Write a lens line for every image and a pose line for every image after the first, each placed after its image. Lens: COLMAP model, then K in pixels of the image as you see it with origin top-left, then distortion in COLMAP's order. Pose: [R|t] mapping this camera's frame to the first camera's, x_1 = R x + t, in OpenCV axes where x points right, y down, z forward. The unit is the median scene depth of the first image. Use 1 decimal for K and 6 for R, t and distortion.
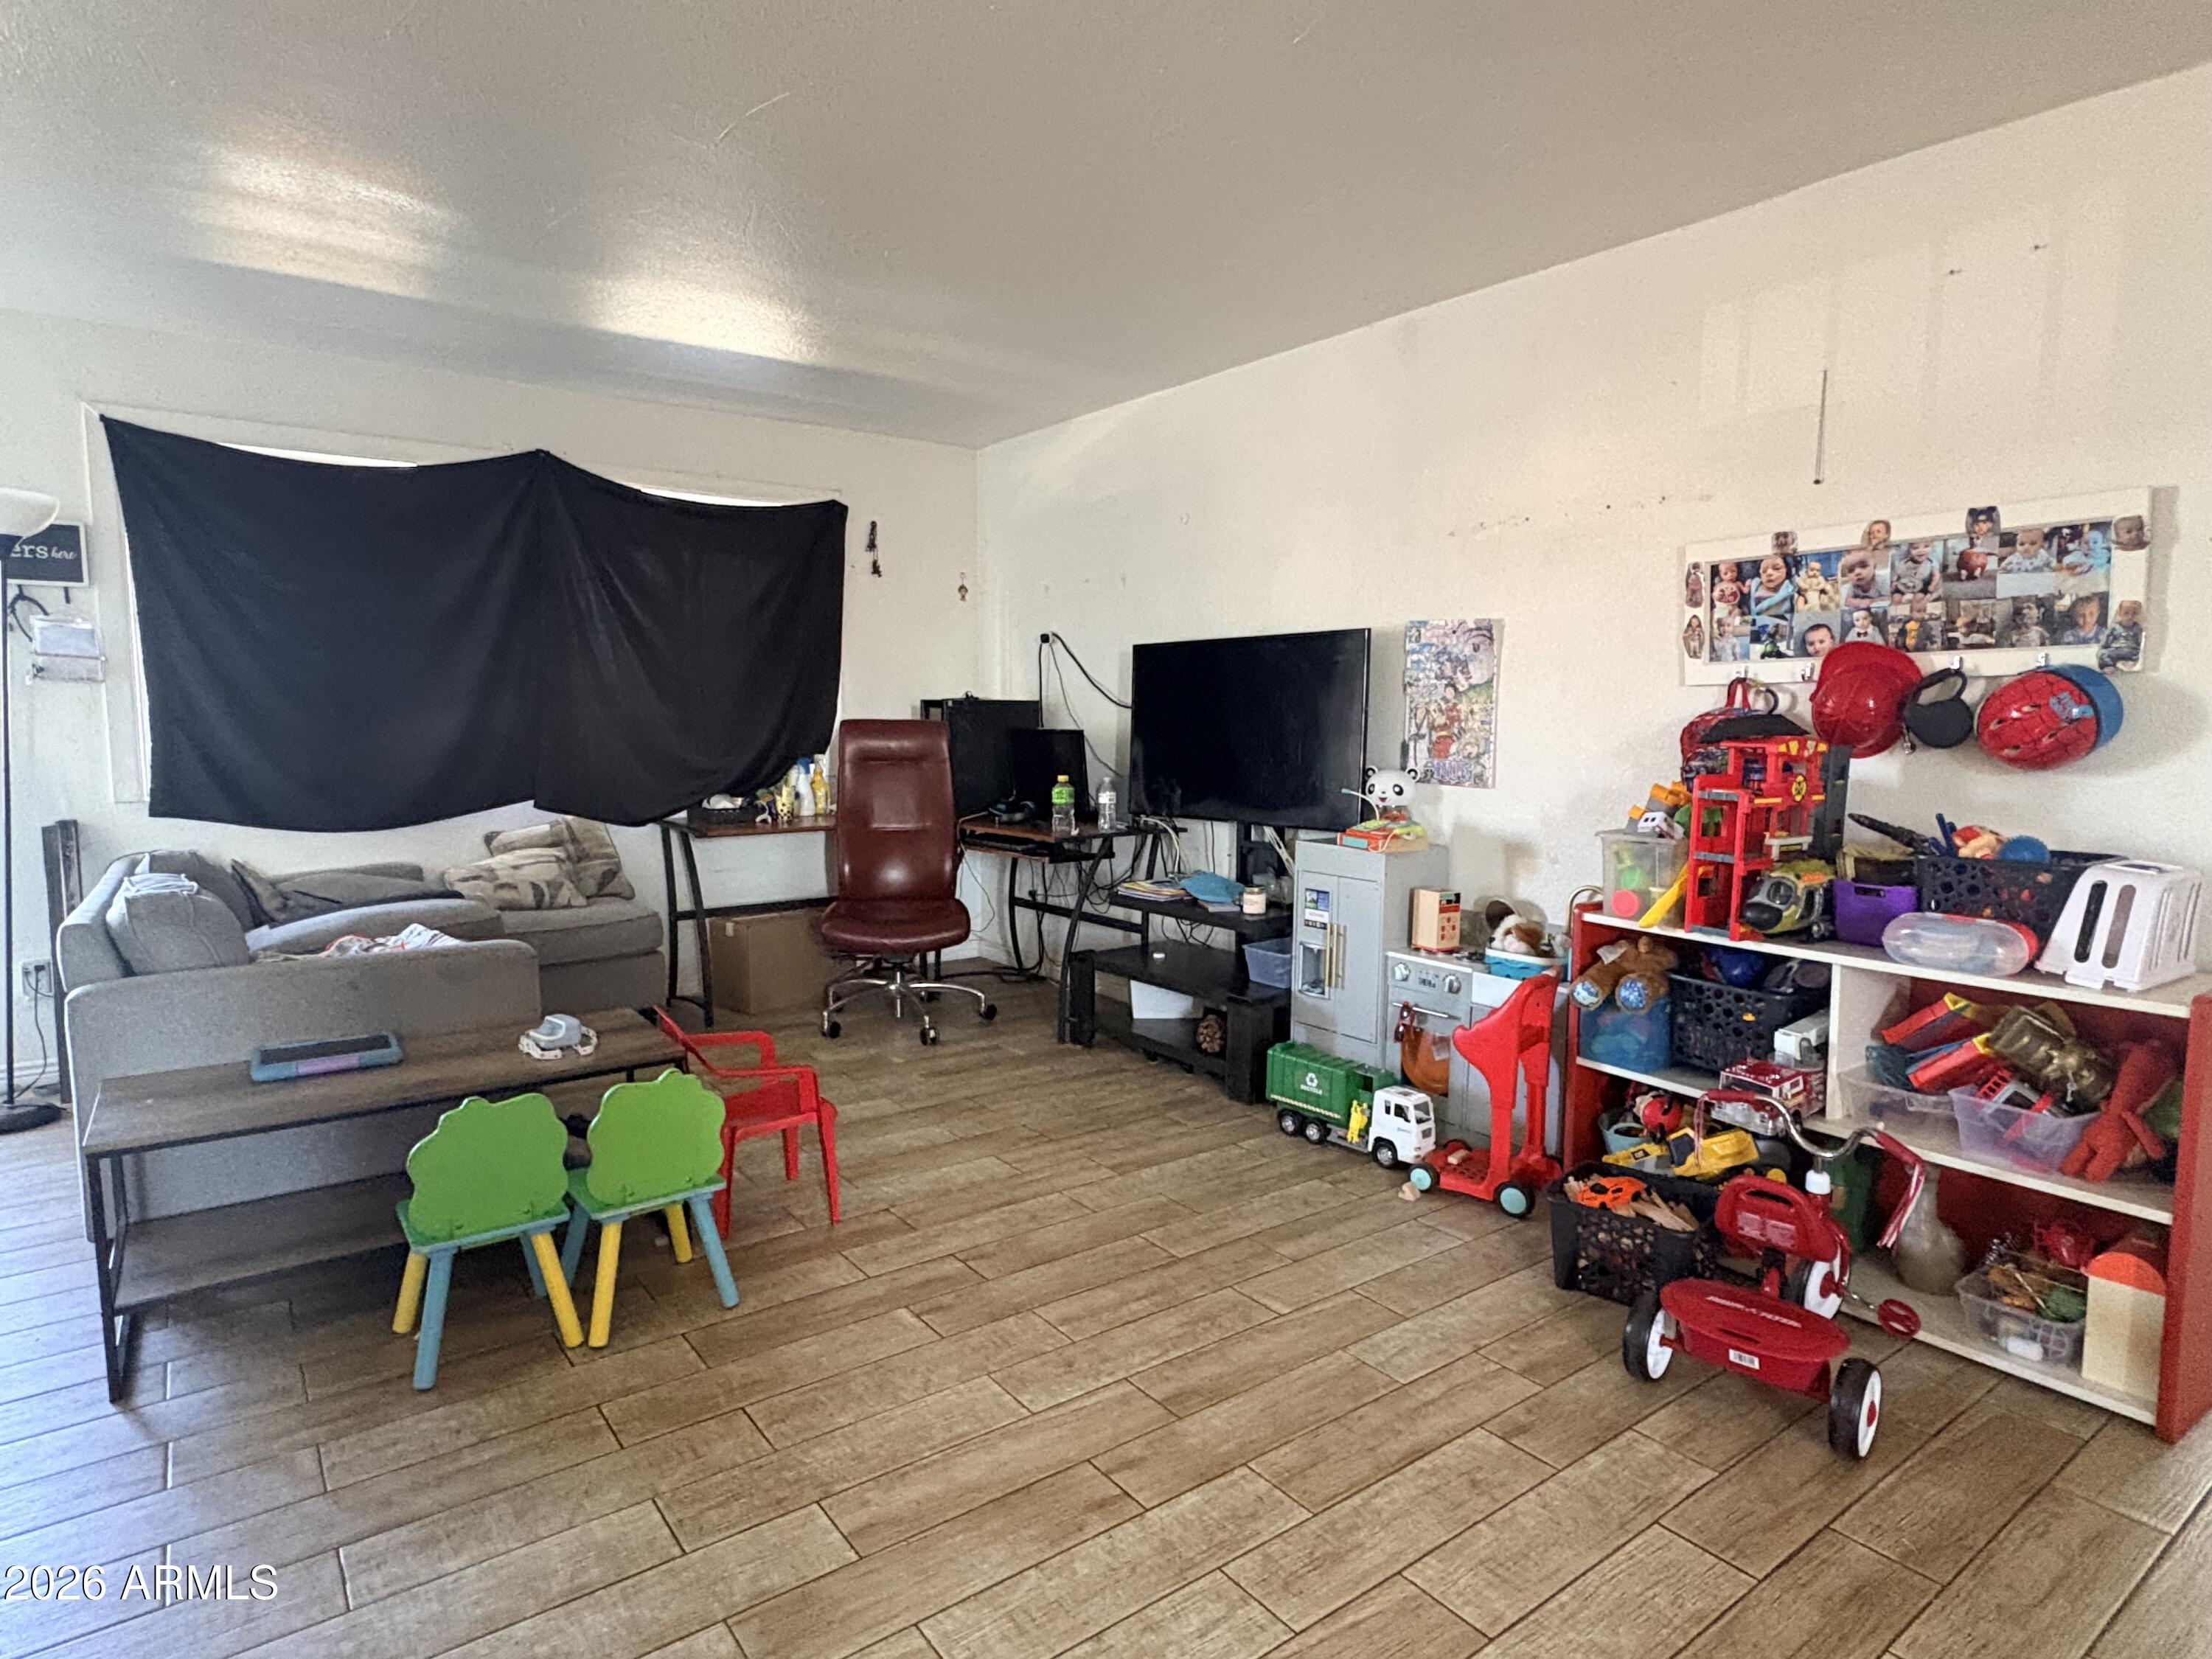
lens RADIAL K [[1240.7, 0, 1109.7], [0, 1240.7, 835.6], [0, 0, 1]] dist [0.003564, -0.000236]
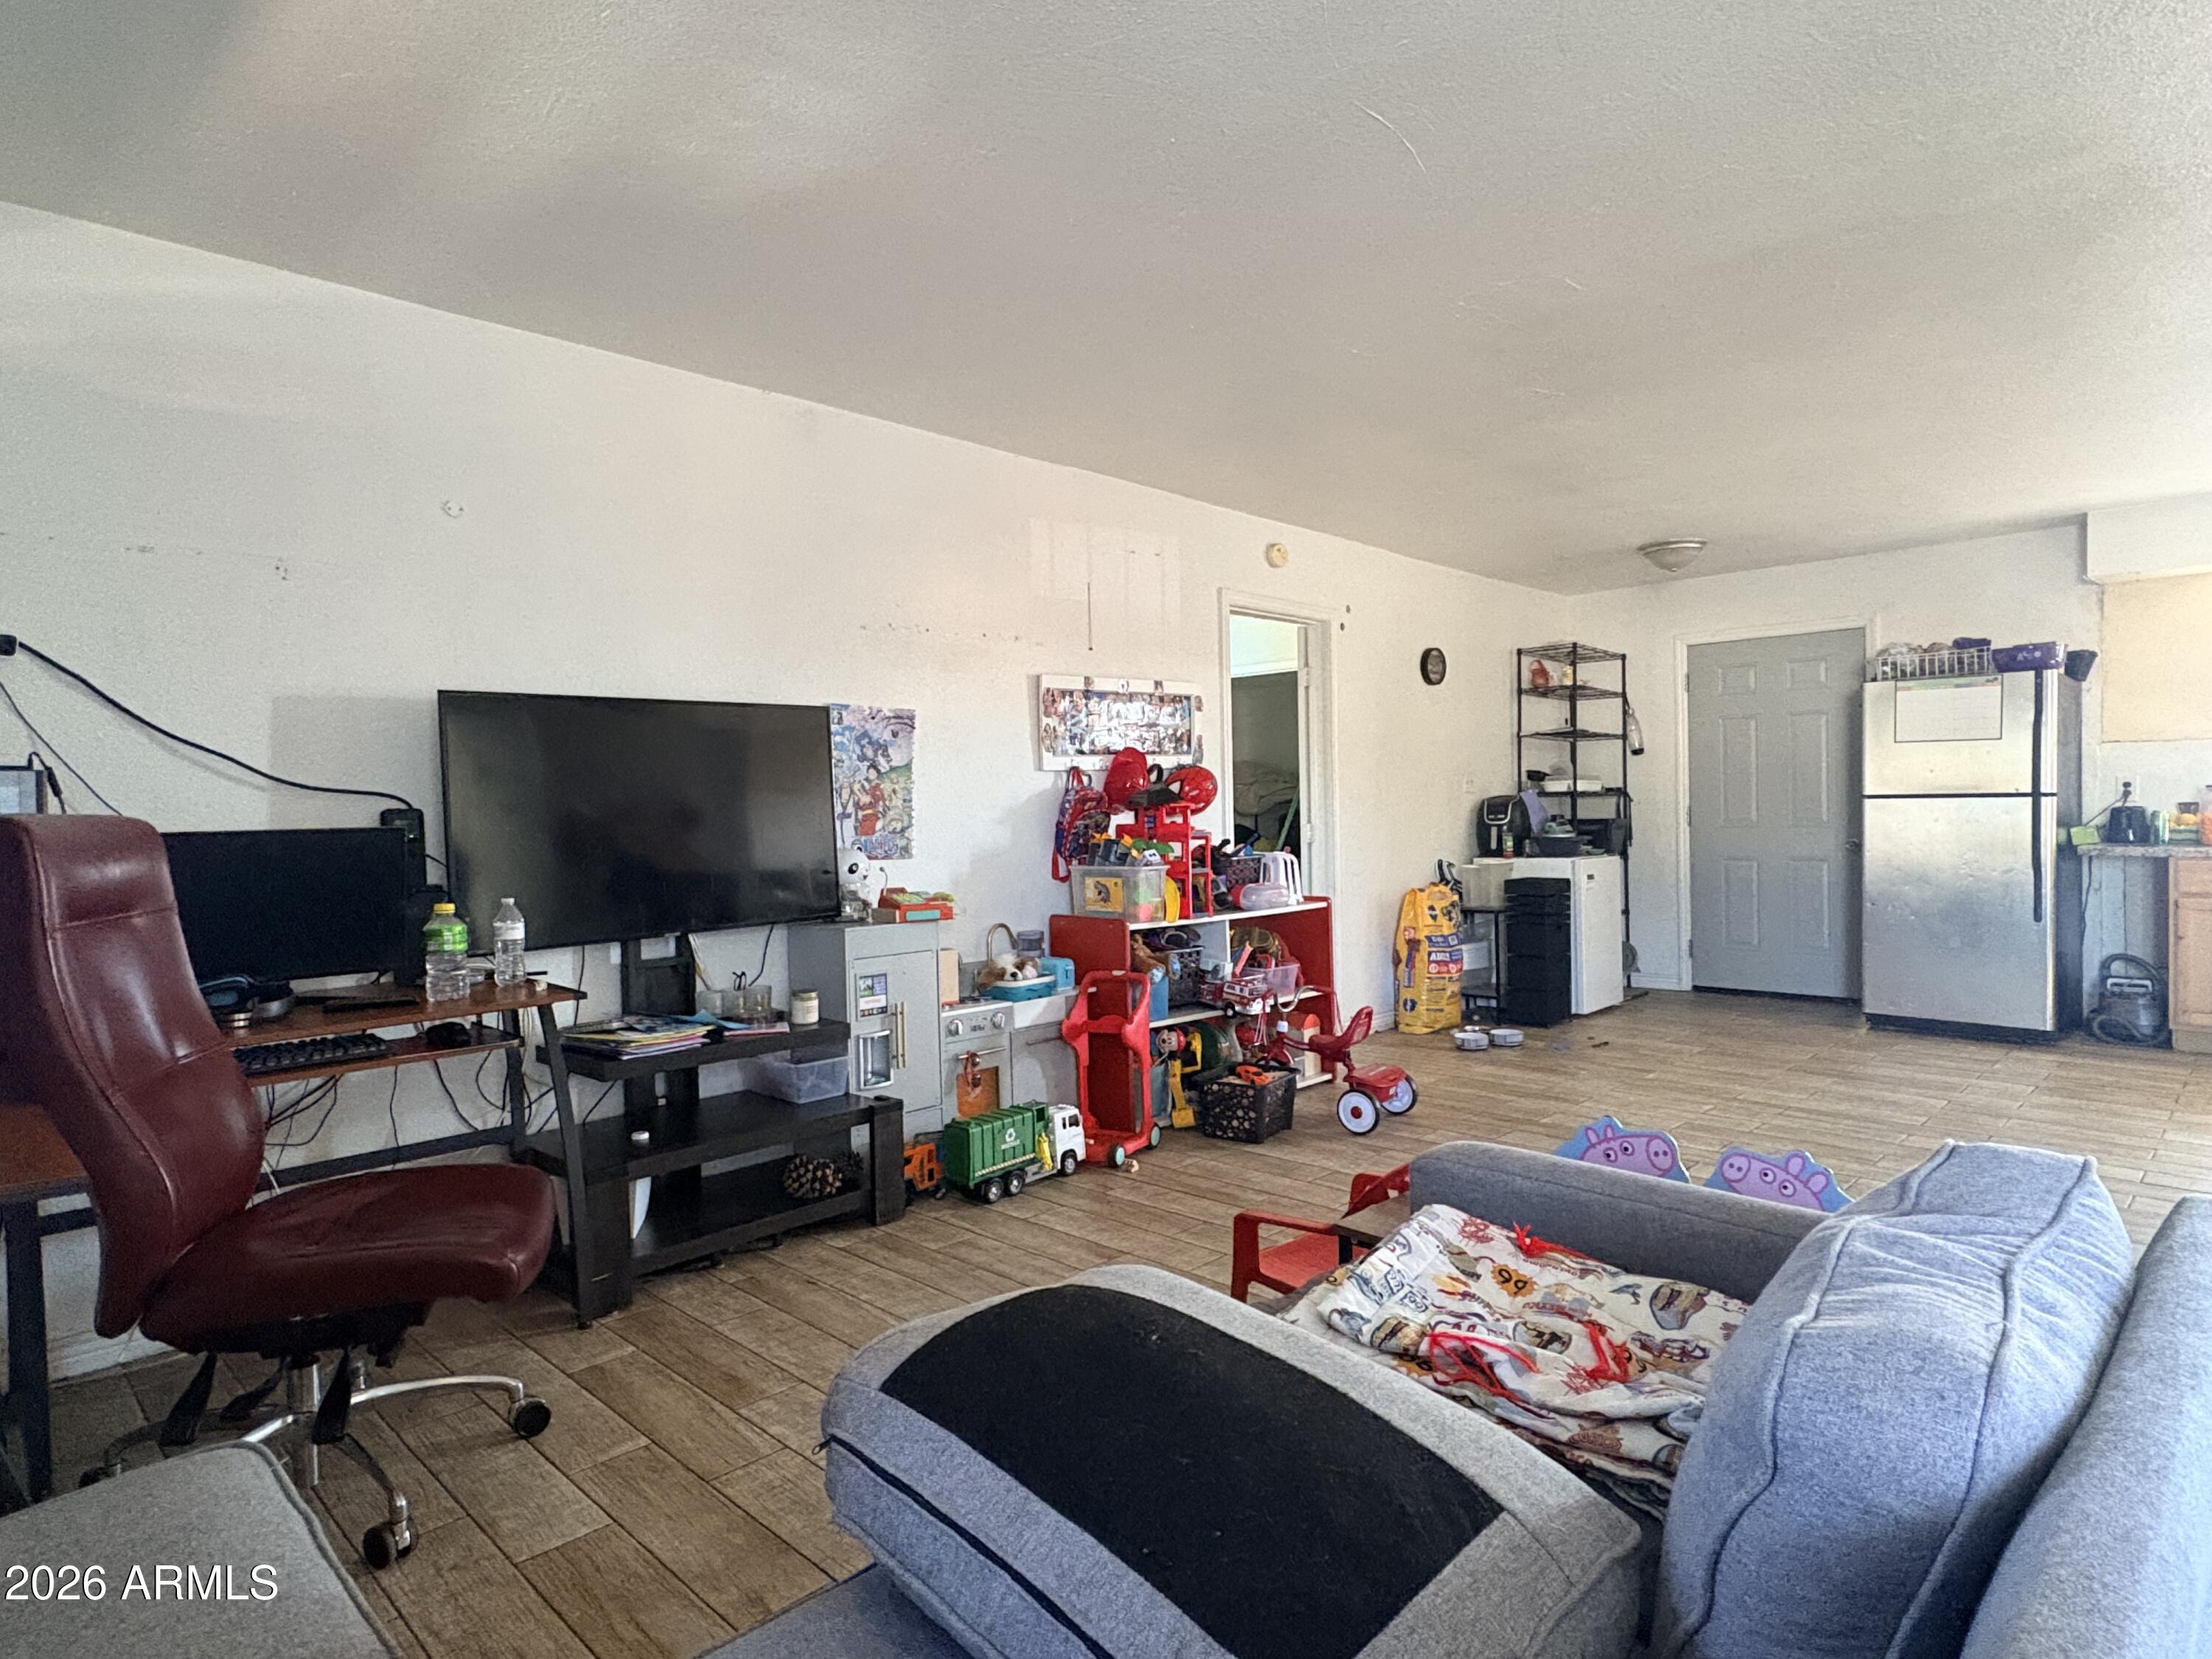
lens RADIAL K [[1240.7, 0, 1109.4], [0, 1240.7, 828.0], [0, 0, 1]] dist [0.003564, -0.000236]
pose [[-0.148853, -0.016221, 0.988726, -0.829159], [0.125736, 0.991439, 0.035195, -0.081764], [-0.980833, 0.129557, -0.145539, 0.975209]]
